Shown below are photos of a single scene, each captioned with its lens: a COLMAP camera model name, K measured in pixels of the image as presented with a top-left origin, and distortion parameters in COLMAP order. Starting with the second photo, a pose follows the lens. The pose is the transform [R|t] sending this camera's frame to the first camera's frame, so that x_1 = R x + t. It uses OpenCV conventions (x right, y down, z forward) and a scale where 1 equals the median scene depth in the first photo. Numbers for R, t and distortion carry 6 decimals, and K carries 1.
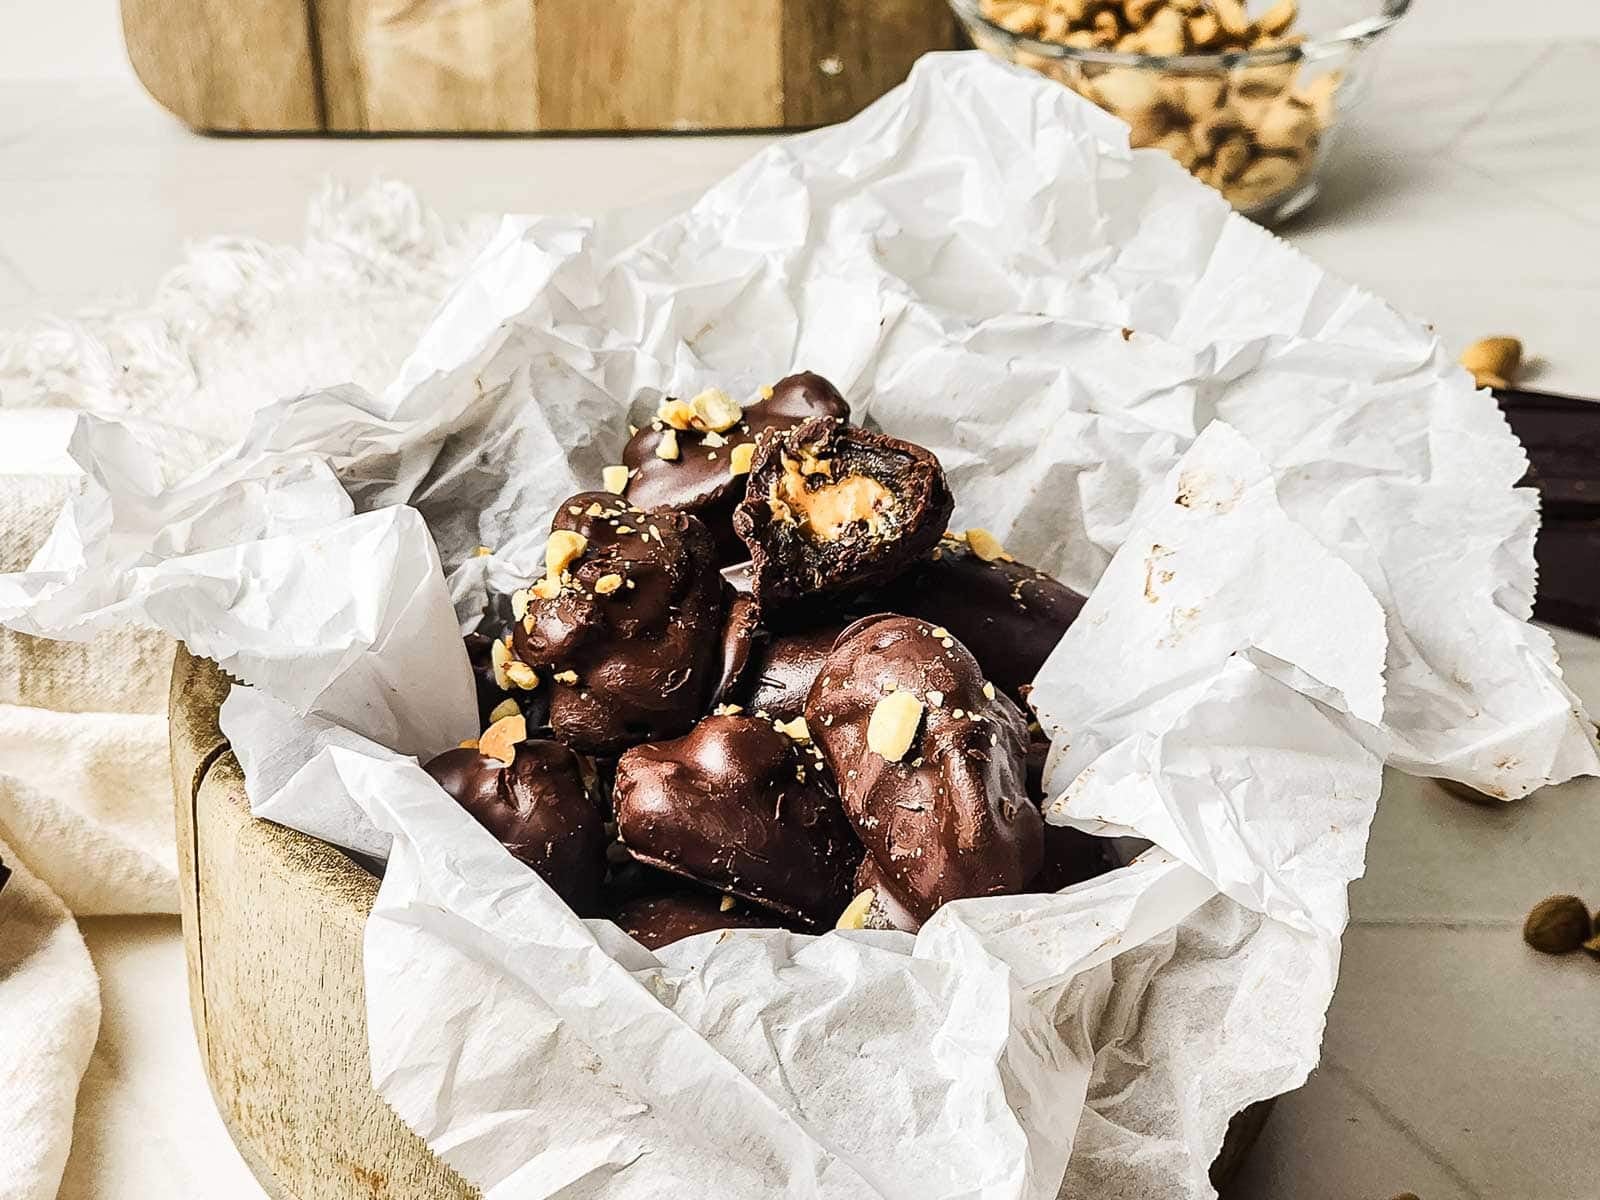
lens RADIAL K [[3559.7, 0, 801.9], [0, 3559.7, 505.2], [0, 0, 1]] dist [0.328422, -0.025594]
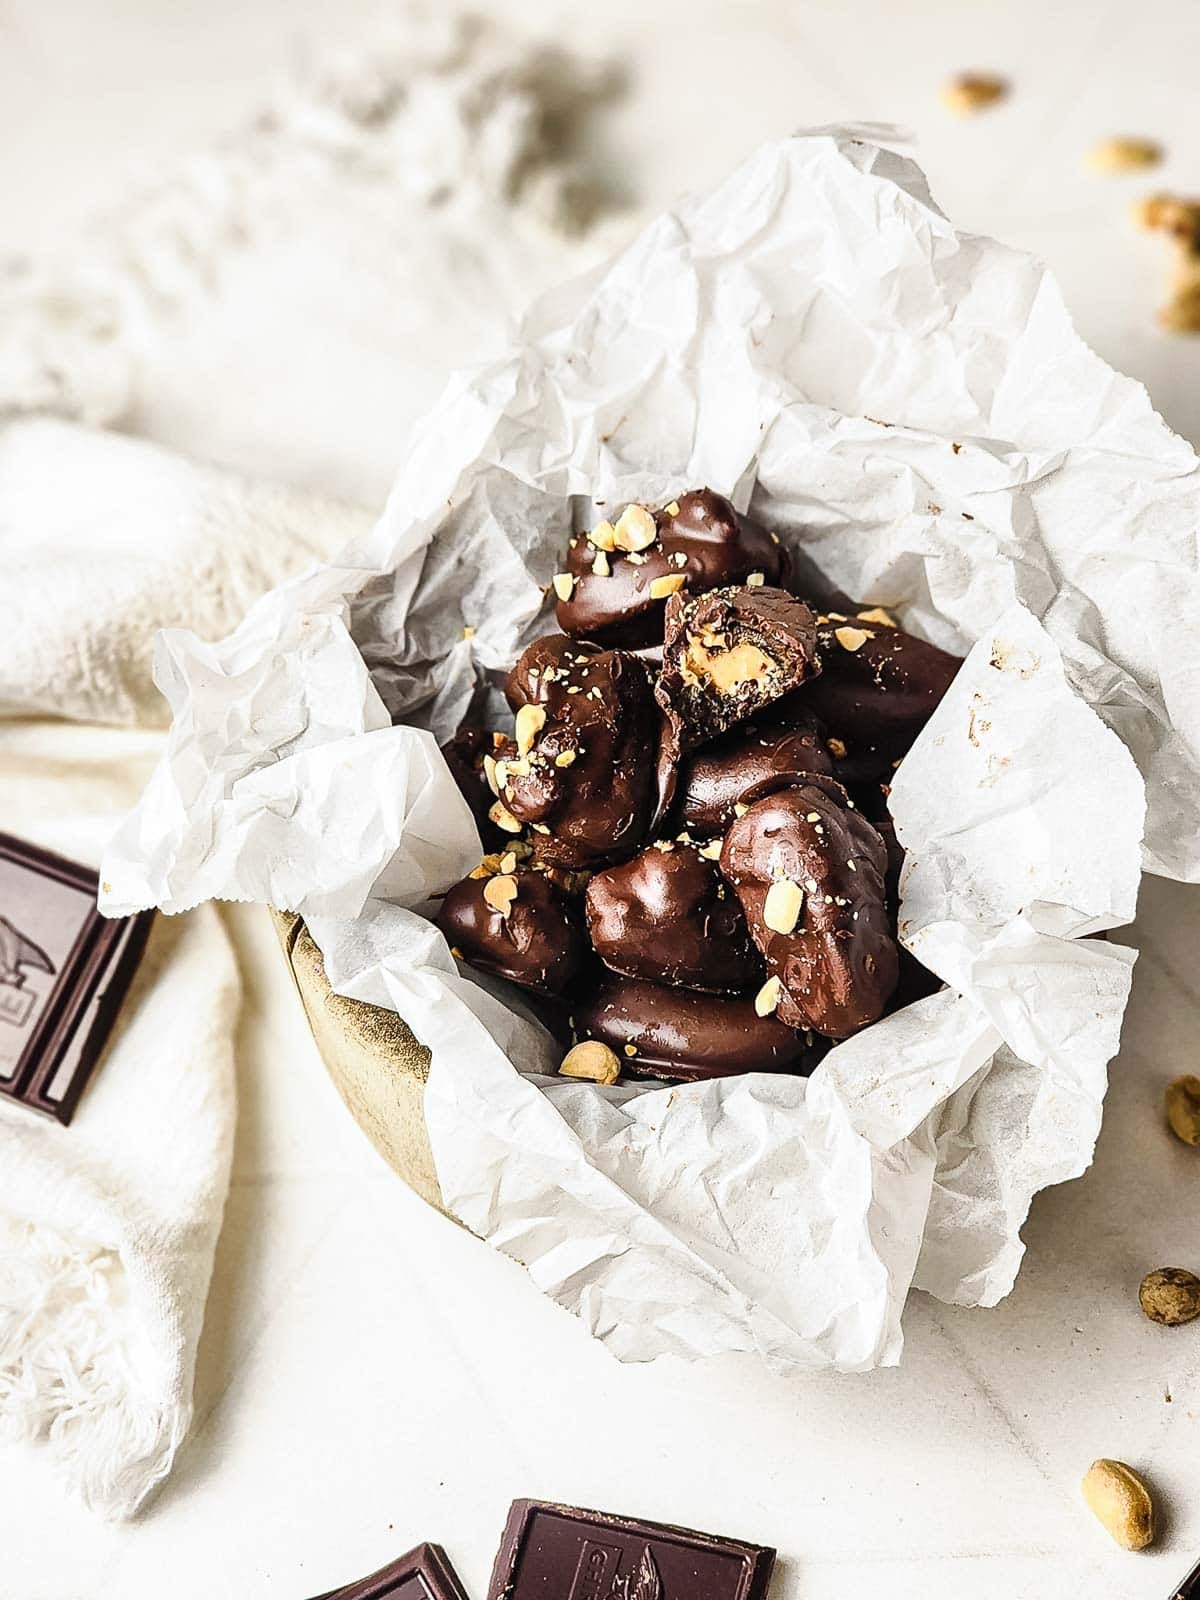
lens RADIAL K [[3394.8, 0, 600.0], [0, 3394.8, 800.0], [0, 0, 1]] dist [0.254729, -0.043174]
pose [[0.993227, -0.072217, -0.091018, 0.073640], [0.105850, 0.885437, 0.452545, -0.542136], [0.047910, -0.459115, 0.887084, -0.134446]]
